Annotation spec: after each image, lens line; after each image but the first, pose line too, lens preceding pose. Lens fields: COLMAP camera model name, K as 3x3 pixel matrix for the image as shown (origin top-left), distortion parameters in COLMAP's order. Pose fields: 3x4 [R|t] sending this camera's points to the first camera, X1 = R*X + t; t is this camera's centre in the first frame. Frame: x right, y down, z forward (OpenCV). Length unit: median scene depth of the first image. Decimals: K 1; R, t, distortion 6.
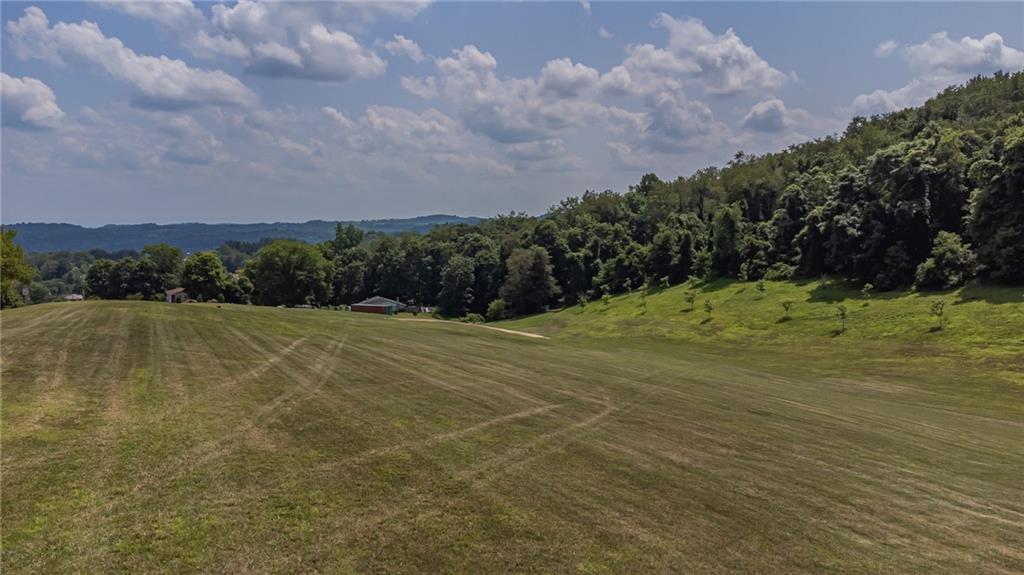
lens RADIAL K [[767.2, 0, 512.0], [0, 767.2, 287.5], [0, 0, 1]] dist [0.032715, 0.011396]
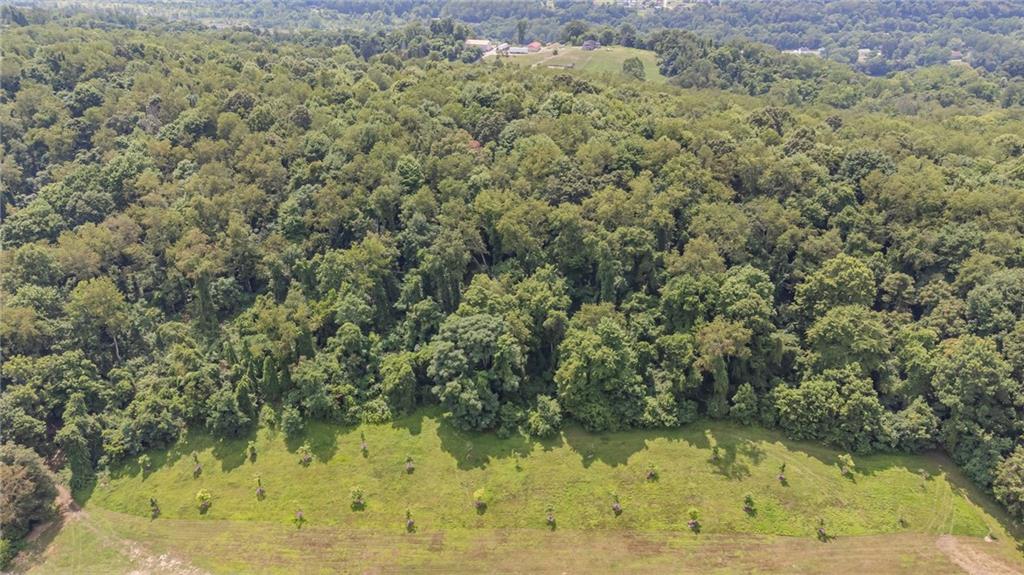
lens RADIAL K [[766.8, 0, 512.0], [0, 766.8, 287.5], [0, 0, 1]] dist [0.008909, 0.072506]
pose [[0.447639, -0.409393, 0.794995, -0.447497], [0.074391, 0.903010, 0.423129, -0.749717], [-0.891115, -0.130269, 0.434678, 0.401309]]
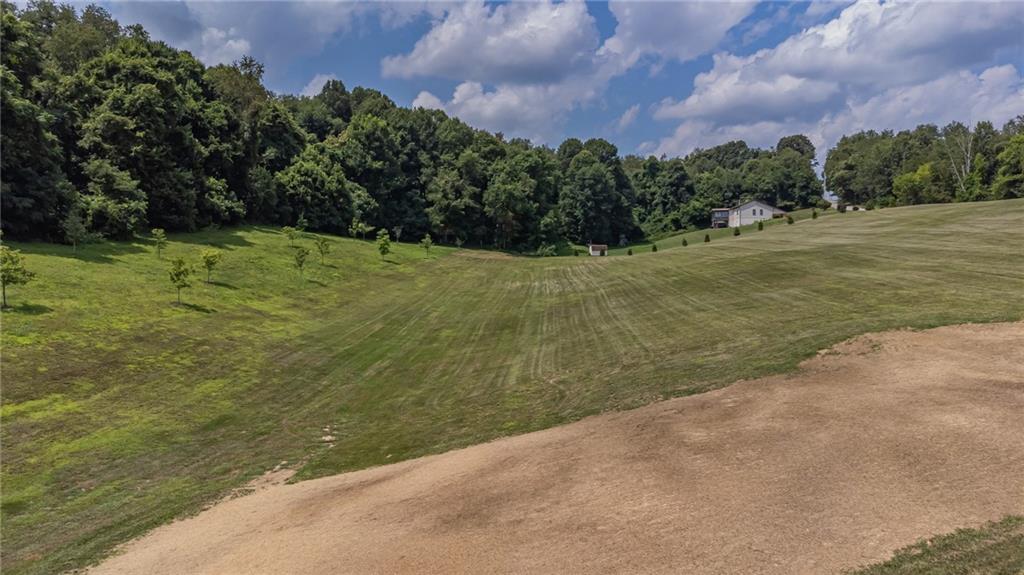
lens RADIAL K [[765.4, 0, 511.7], [0, 765.4, 285.5], [0, 0, 1]] dist [0.039104, 0.001367]
pose [[-0.880372, 0.006477, 0.474240, -0.116312], [0.052960, 0.994996, 0.084726, 0.003517], [-0.471318, 0.099707, -0.876309, 1.281351]]
